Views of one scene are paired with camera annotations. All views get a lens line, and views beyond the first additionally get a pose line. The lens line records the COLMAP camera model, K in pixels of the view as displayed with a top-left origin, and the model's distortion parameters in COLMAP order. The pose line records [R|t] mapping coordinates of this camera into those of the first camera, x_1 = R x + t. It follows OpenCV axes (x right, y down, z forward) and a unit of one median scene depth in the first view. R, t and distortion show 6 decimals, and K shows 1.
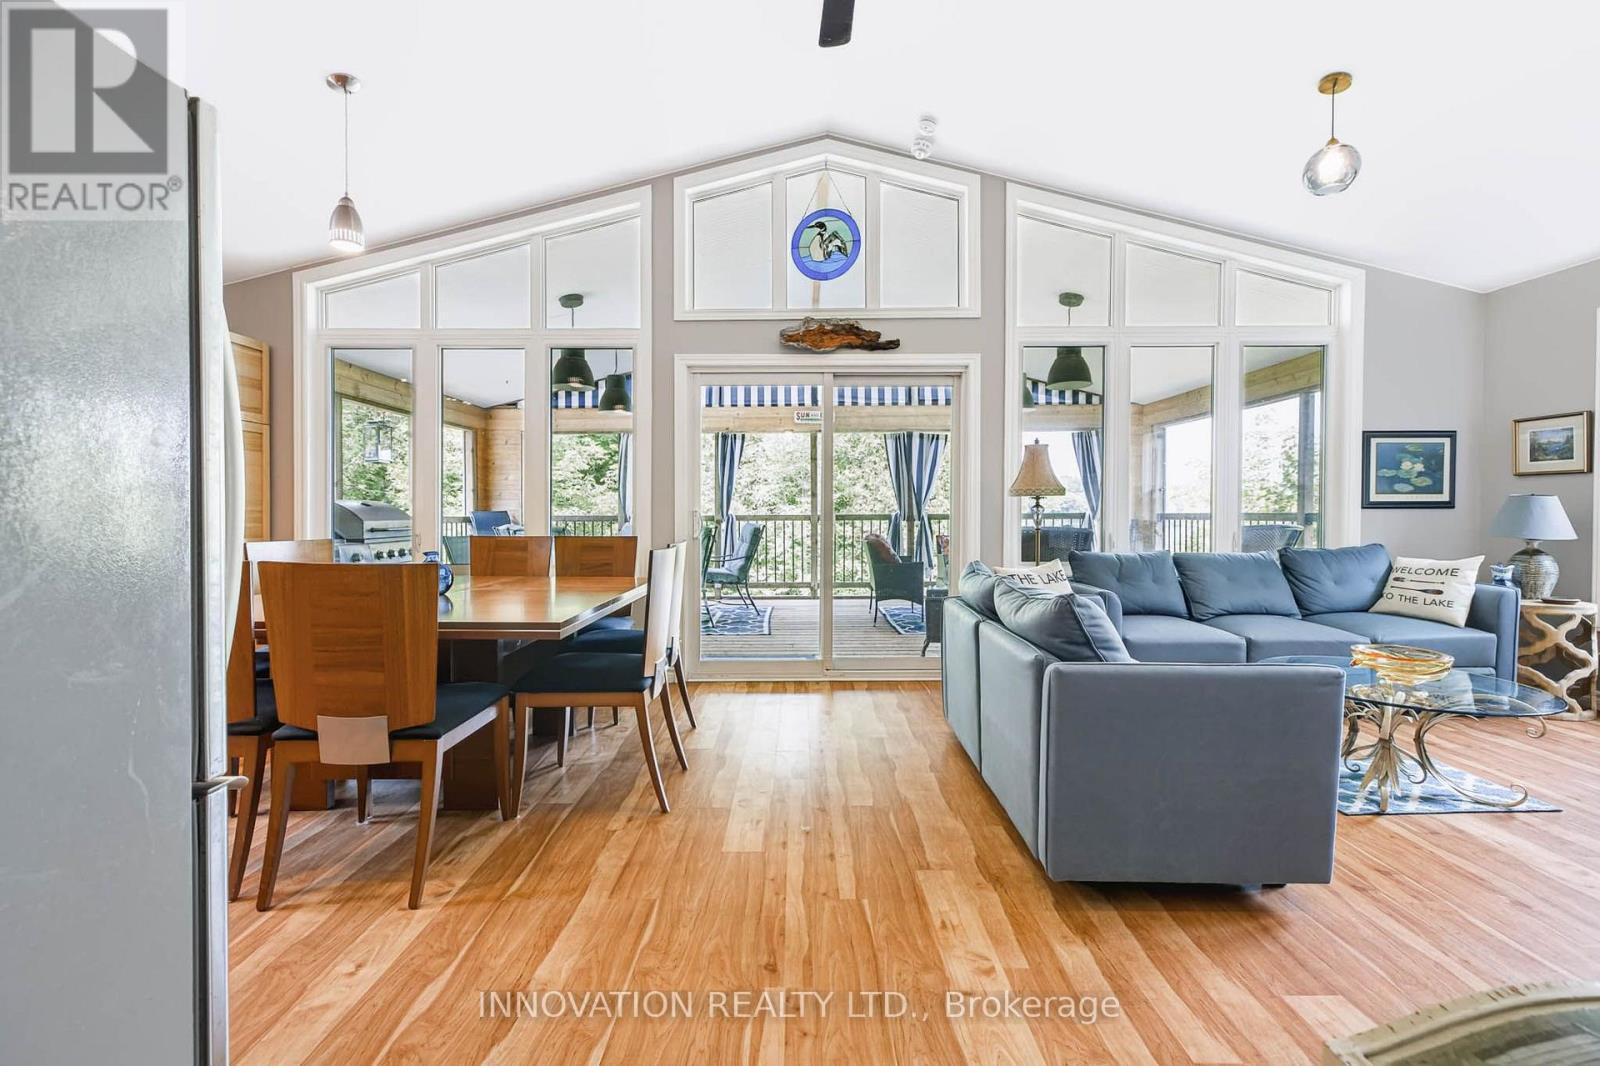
lens RADIAL K [[691.7, 0, 804.4], [0, 691.7, 526.2], [0, 0, 1]] dist [0.002910, -0.000493]
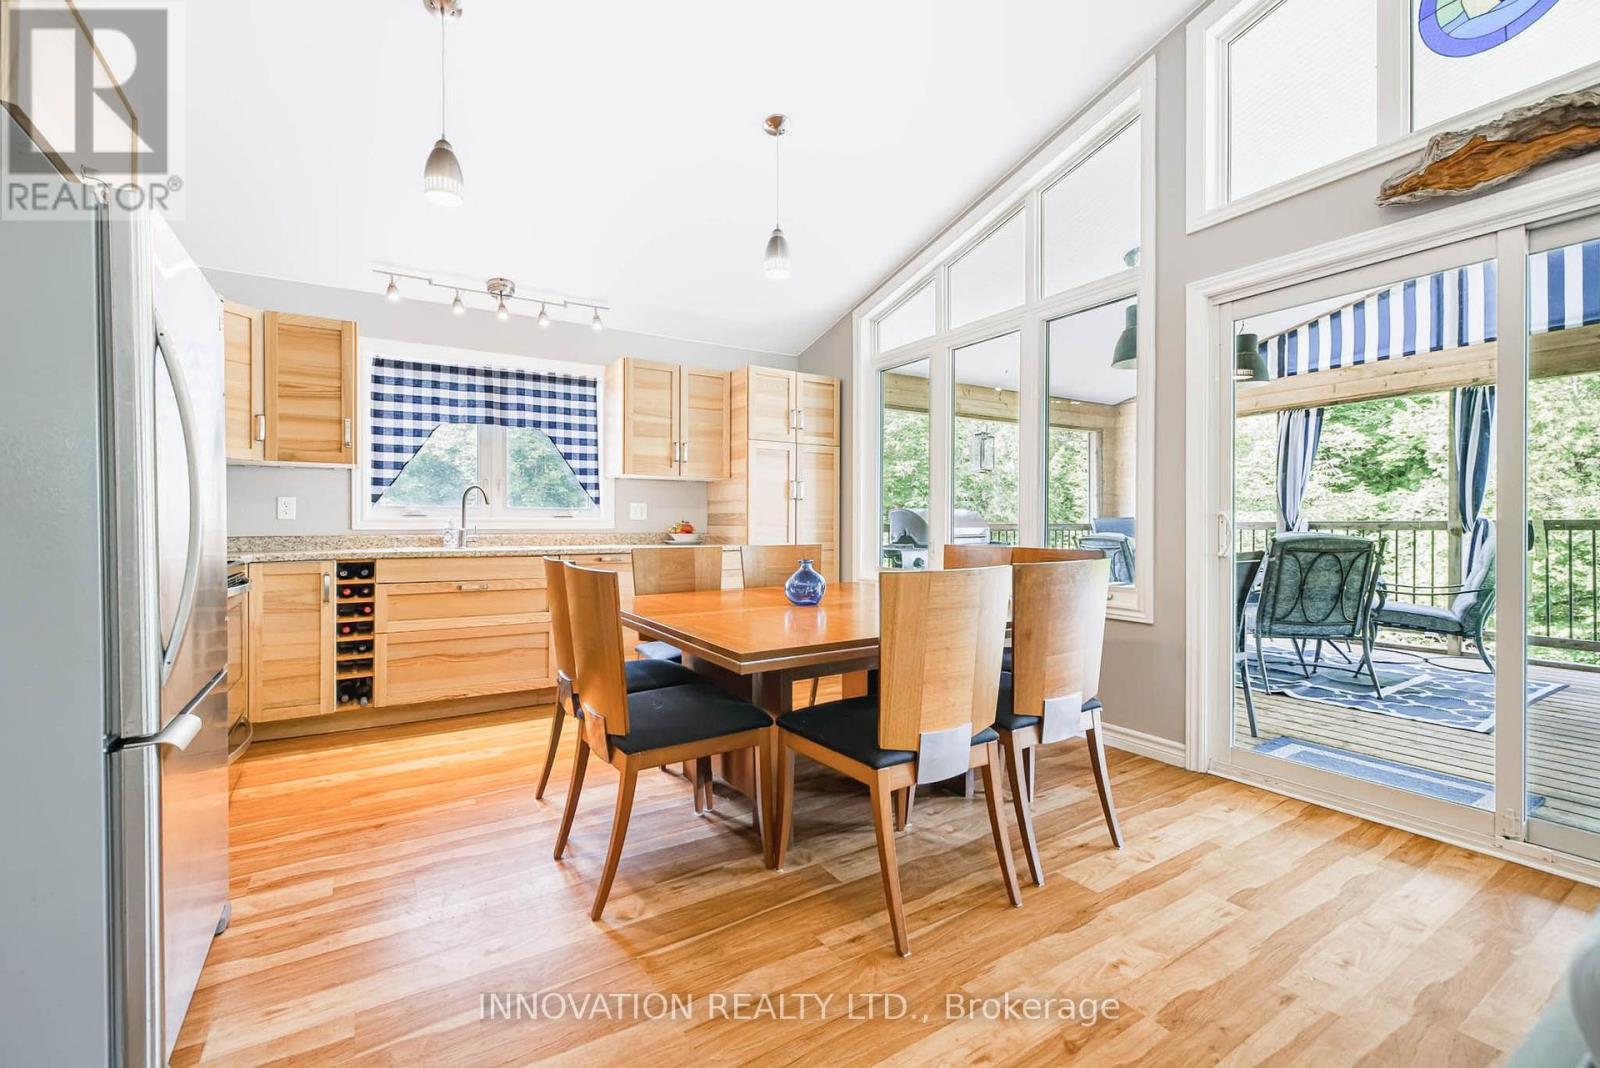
lens RADIAL K [[691.7, 0, 795.9], [0, 691.7, 527.5], [0, 0, 1]] dist [0.002910, -0.000493]
pose [[0.522687, 0.003703, -0.852516, 0.195553], [-0.010474, 0.999943, -0.002078, -0.004771], [0.852460, 0.010016, 0.522696, 0.326567]]
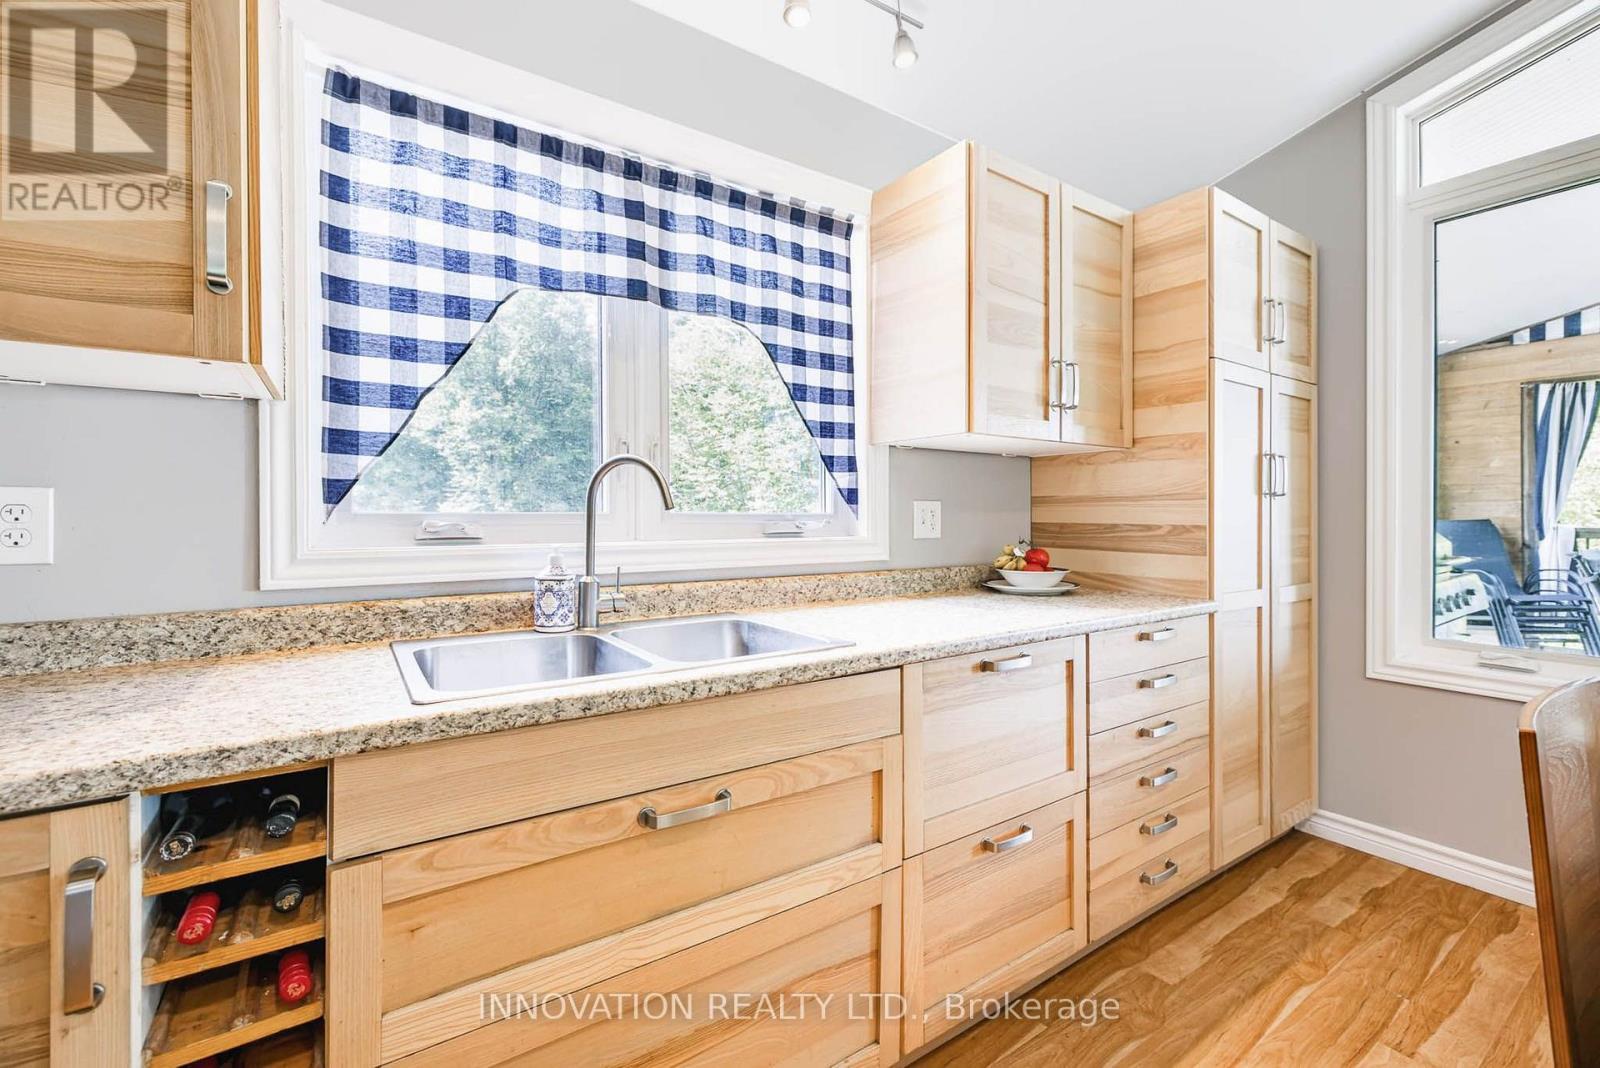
lens RADIAL K [[691.7, 0, 805.4], [0, 691.7, 528.5], [0, 0, 1]] dist [0.002910, -0.000493]
pose [[0.551675, 0.022846, -0.833746, -0.522097], [-0.014466, 0.999737, 0.017823, -0.031843], [0.833934, 0.002228, 0.551860, 0.334774]]
